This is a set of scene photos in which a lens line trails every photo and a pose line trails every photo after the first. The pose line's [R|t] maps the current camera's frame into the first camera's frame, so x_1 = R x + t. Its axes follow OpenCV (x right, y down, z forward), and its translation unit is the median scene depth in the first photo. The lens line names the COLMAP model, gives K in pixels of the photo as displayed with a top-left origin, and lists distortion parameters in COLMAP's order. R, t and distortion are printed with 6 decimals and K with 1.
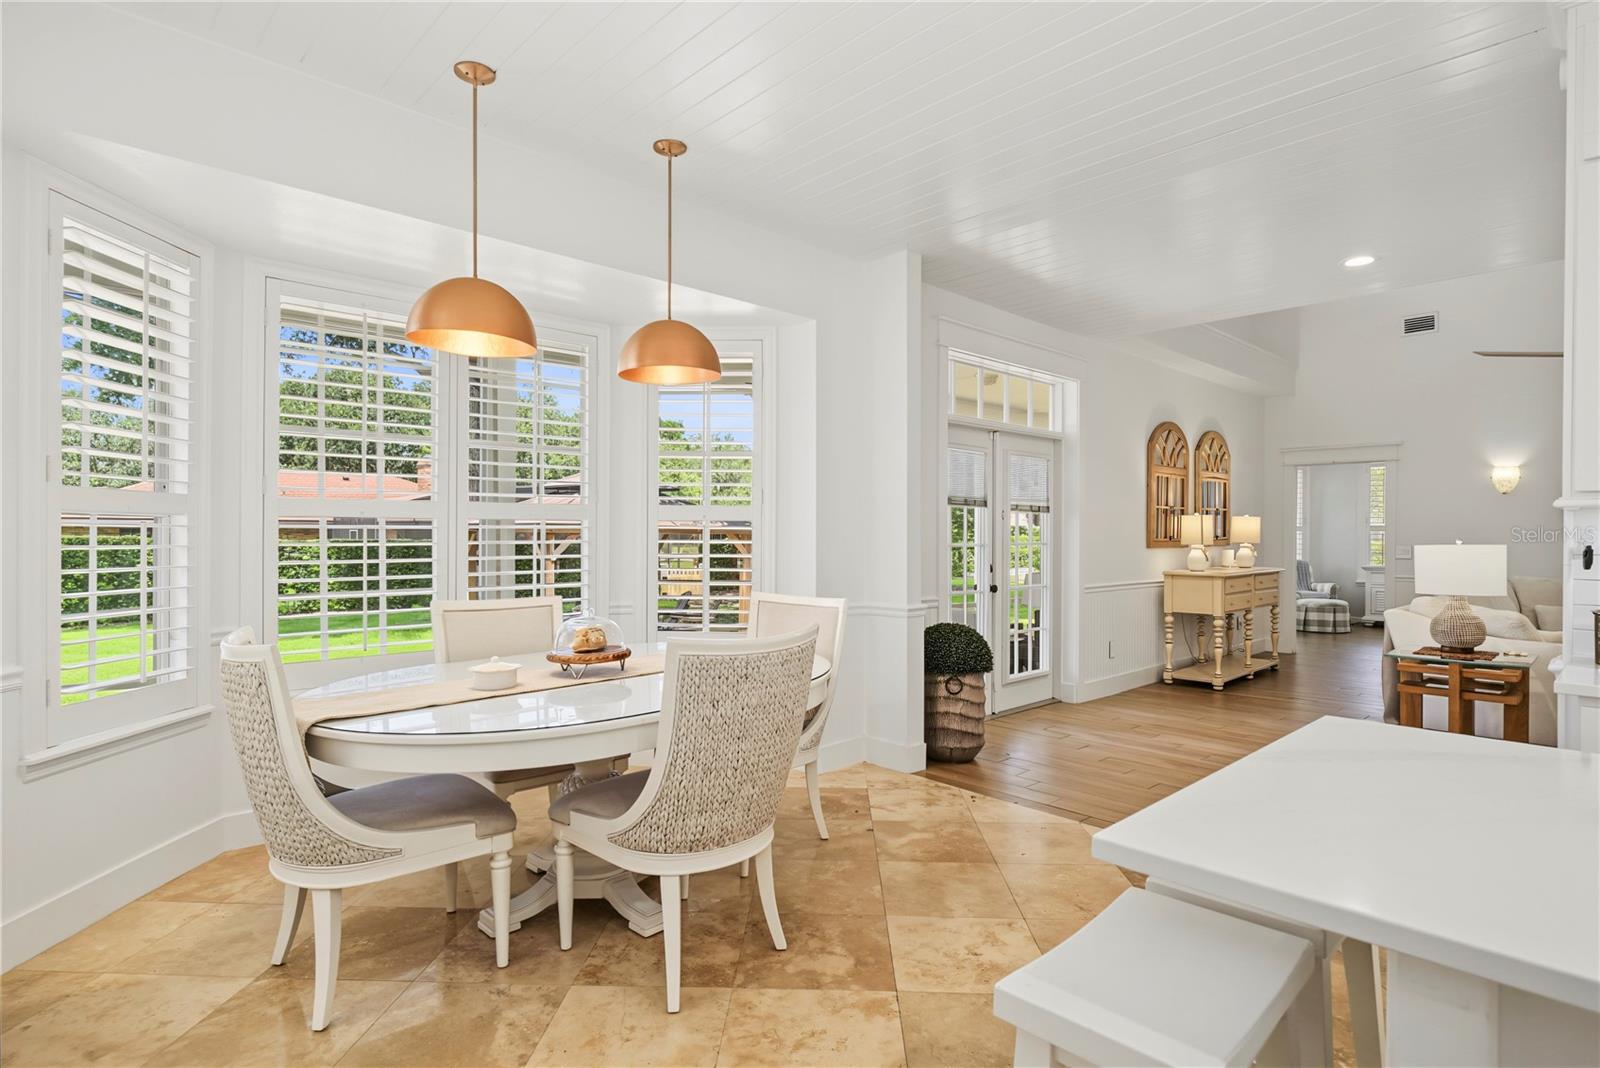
lens RADIAL K [[830.3, 0, 800.9], [0, 830.3, 543.0], [0, 0, 1]] dist [-0.006576, 0.001547]
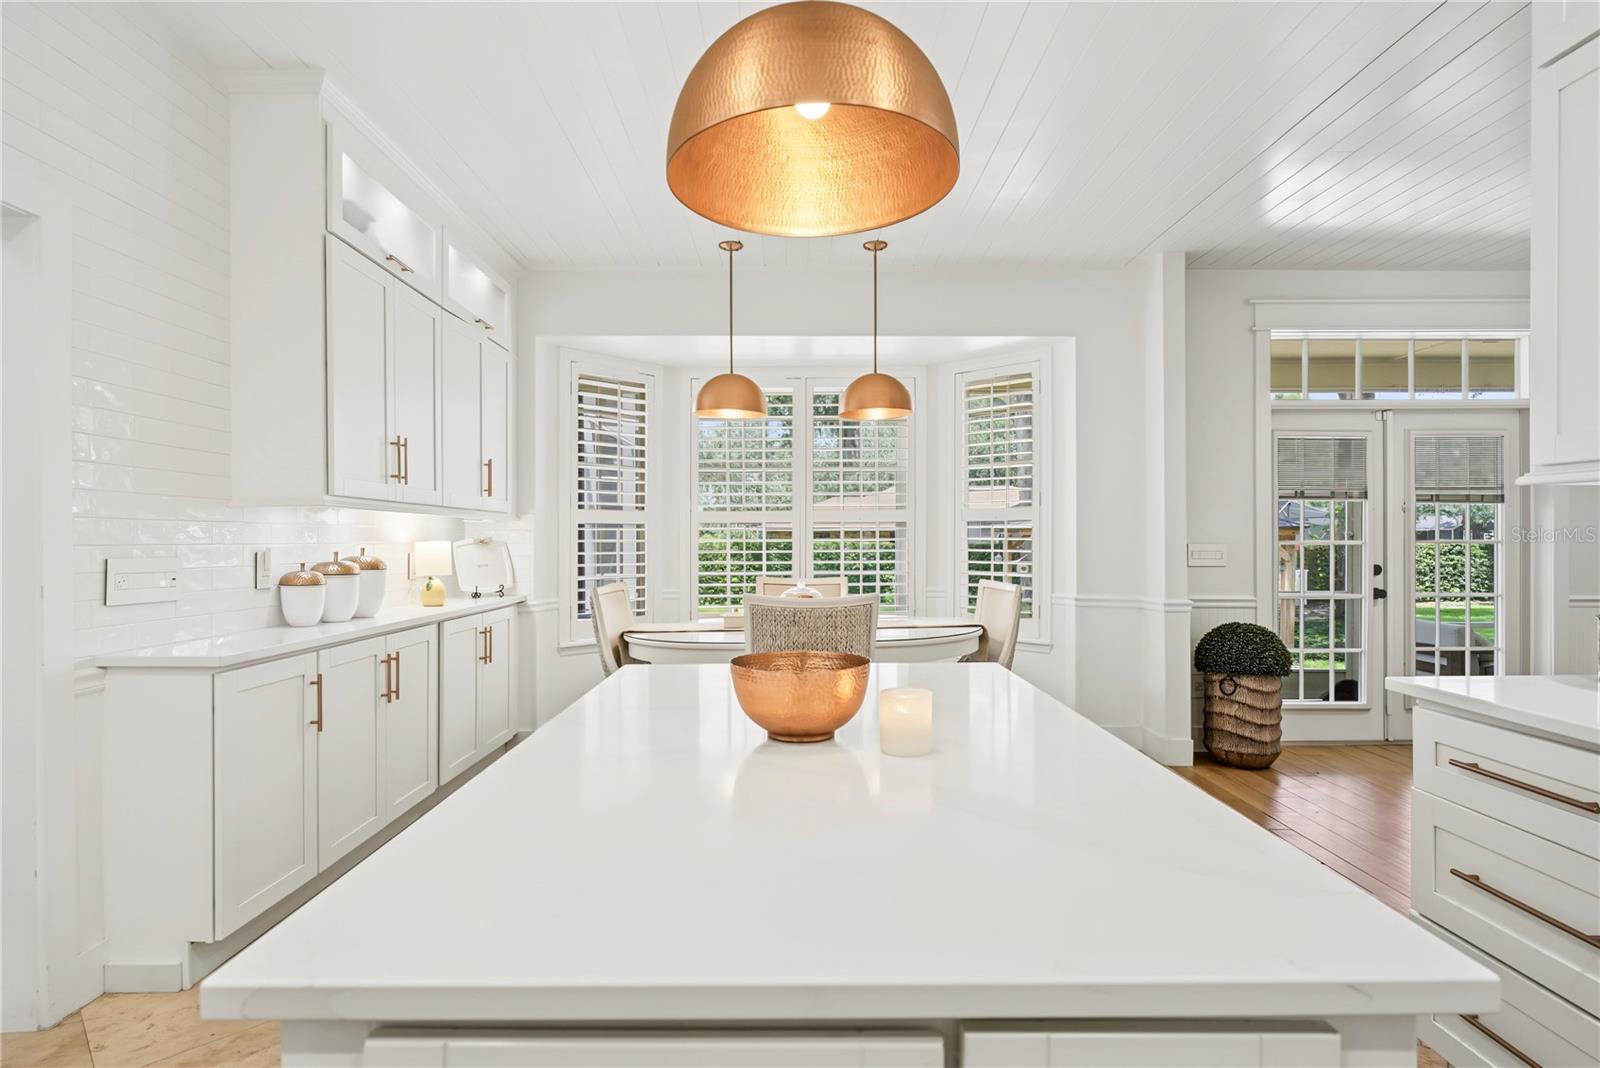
lens RADIAL K [[830.3, 0, 793.9], [0, 830.3, 538.2], [0, 0, 1]] dist [-0.006576, 0.001547]
pose [[0.730692, -0.006855, -0.682673, 0.475309], [-0.003437, 0.999900, -0.013720, 0.014339], [0.682699, 0.012372, 0.730595, -0.054100]]
